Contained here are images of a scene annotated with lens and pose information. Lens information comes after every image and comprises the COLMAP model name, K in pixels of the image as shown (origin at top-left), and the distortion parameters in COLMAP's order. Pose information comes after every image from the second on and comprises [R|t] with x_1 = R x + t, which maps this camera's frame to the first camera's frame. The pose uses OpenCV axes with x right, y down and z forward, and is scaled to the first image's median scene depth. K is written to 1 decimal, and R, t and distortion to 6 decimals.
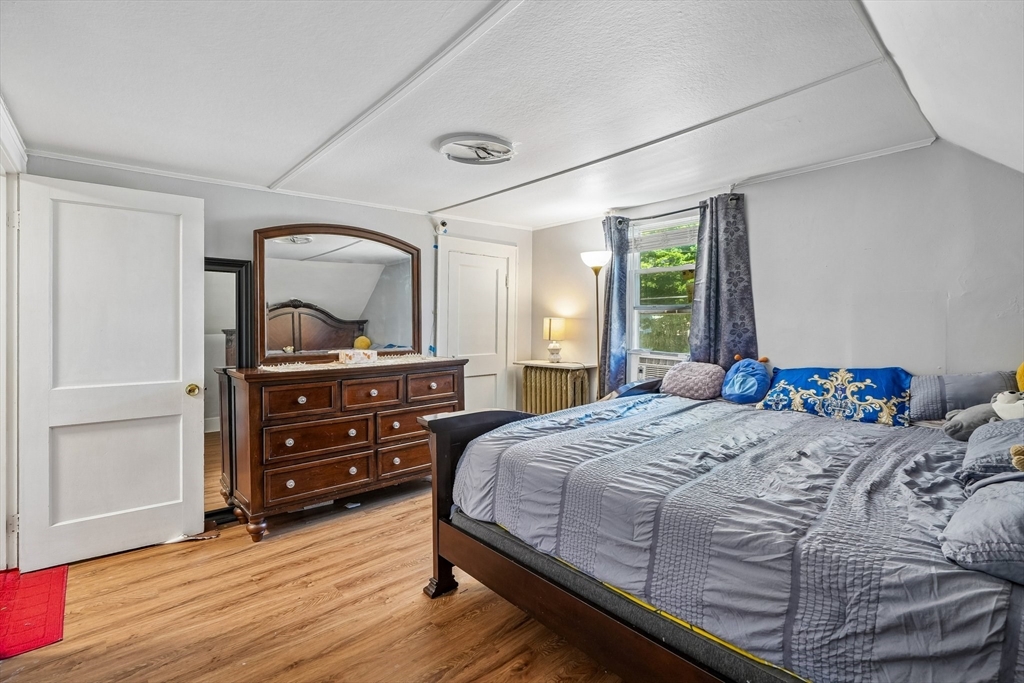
lens RADIAL K [[468.1, 0, 509.9], [0, 468.1, 334.0], [0, 0, 1]] dist [-0.004509, 0.000018]
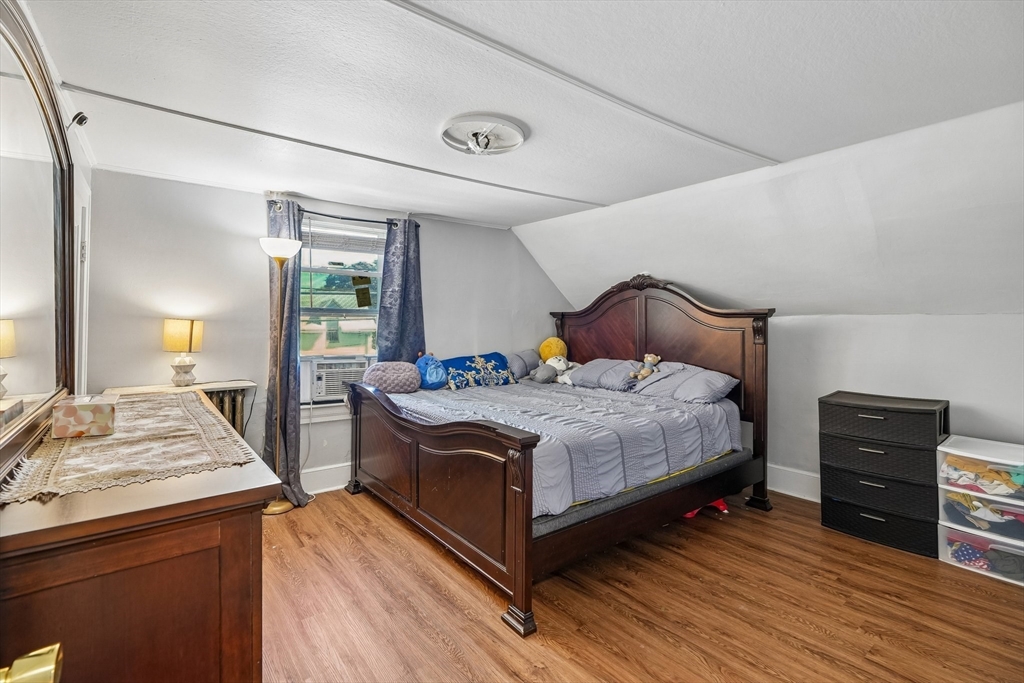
lens RADIAL K [[468.1, 0, 508.6], [0, 468.1, 332.5], [0, 0, 1]] dist [-0.004509, 0.000018]
pose [[0.071827, -0.013291, 0.997329, -0.696471], [0.020765, 0.999714, 0.011827, -0.016606], [-0.997201, 0.019860, 0.072082, 0.637037]]
